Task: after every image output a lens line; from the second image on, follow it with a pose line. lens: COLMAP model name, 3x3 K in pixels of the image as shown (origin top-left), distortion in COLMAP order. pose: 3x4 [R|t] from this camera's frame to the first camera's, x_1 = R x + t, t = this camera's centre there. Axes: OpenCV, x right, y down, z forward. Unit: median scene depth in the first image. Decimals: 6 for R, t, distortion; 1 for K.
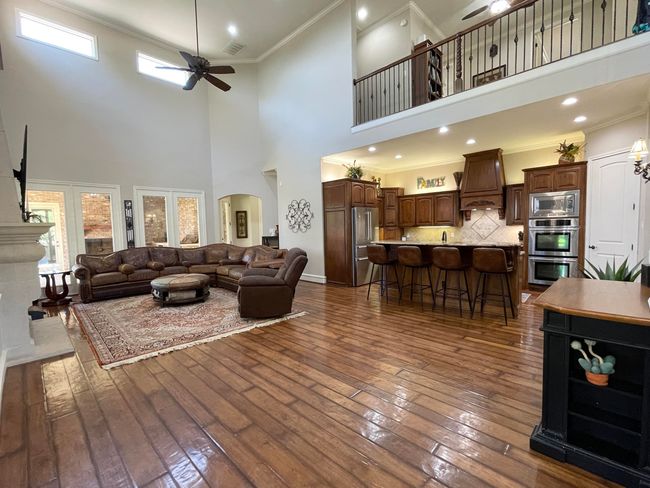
lens RADIAL K [[293.1, 0, 331.0], [0, 293.1, 244.4], [0, 0, 1]] dist [-0.000269, -0.000042]
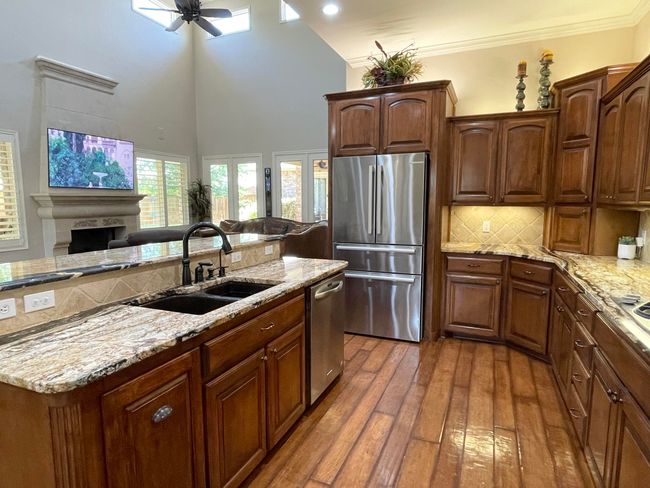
lens RADIAL K [[389.0, 0, 320.8], [0, 389.0, 246.6], [0, 0, 1]] dist [-0.002364, -0.003873]
pose [[0.340265, 0.134678, -0.930635, 0.581855], [-0.063947, 0.990713, 0.119991, -0.056179], [0.938153, 0.018682, 0.345717, 0.699560]]
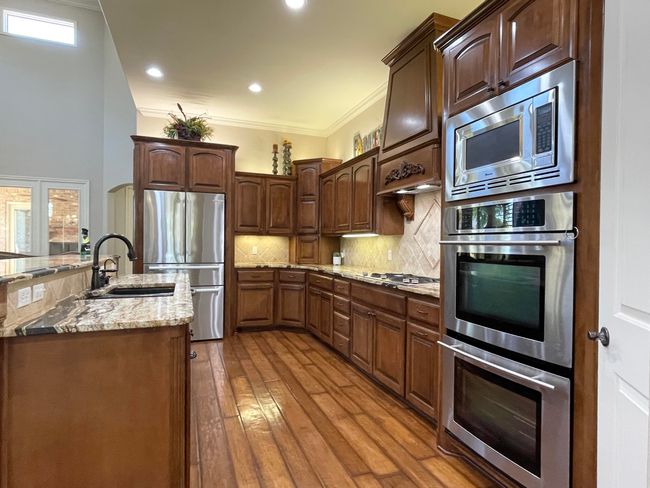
lens RADIAL K [[363.4, 0, 326.2], [0, 363.4, 244.1], [0, 0, 1]] dist [-0.001322, -0.002439]
pose [[0.905084, 0.034269, -0.423850, 0.581242], [-0.058338, 0.997330, -0.043937, -0.020624], [0.421213, 0.064493, 0.904666, 0.505052]]
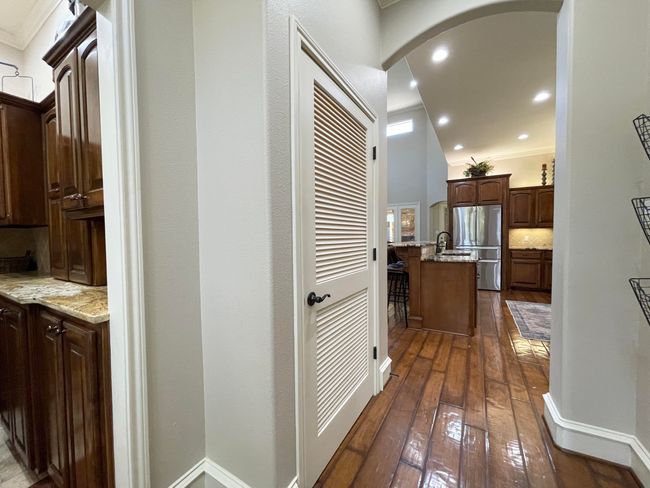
lens RADIAL K [[262.3, 0, 319.8], [0, 262.3, 245.7], [0, 0, 1]] dist [-0.000981, -0.000746]
pose [[0.219628, 0.055363, -0.974011, 0.779036], [-0.052353, 0.997619, 0.044900, -0.012850], [0.974178, 0.041131, 0.222004, 0.321844]]
